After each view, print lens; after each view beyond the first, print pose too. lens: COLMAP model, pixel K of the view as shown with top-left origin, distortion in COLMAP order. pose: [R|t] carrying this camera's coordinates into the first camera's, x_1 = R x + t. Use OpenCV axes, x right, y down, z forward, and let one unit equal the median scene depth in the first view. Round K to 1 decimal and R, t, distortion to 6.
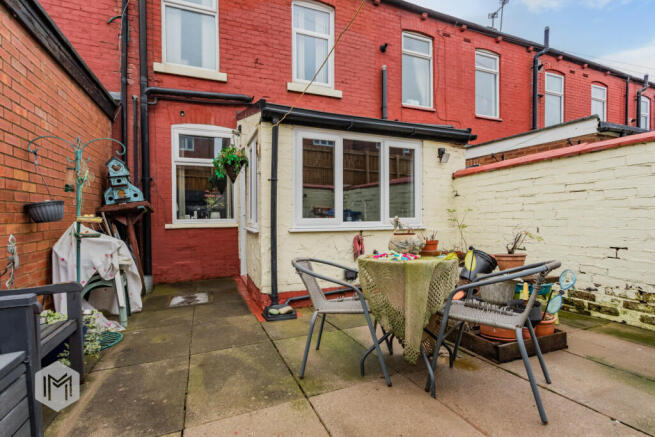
lens RADIAL K [[315.7, 0, 328.5], [0, 315.7, 218.1], [0, 0, 1]] dist [0.003427, 0.000219]
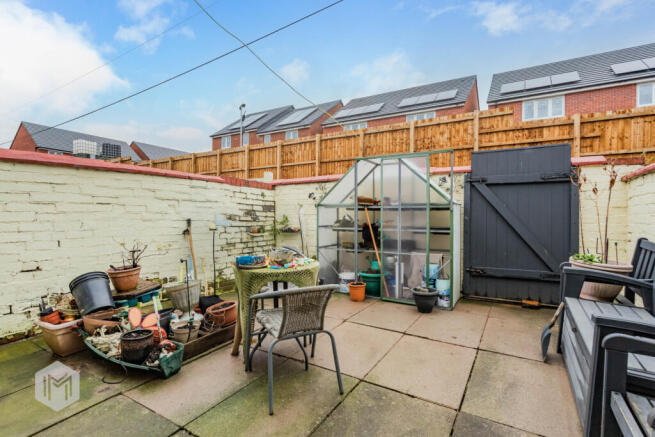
lens RADIAL K [[315.7, 0, 327.7], [0, 315.7, 220.0], [0, 0, 1]] dist [0.003427, 0.000219]
pose [[-0.592584, -0.005880, 0.805487, -0.575129], [0.001972, 0.999960, 0.008751, -0.039263], [-0.805506, 0.006774, -0.592548, 1.079132]]
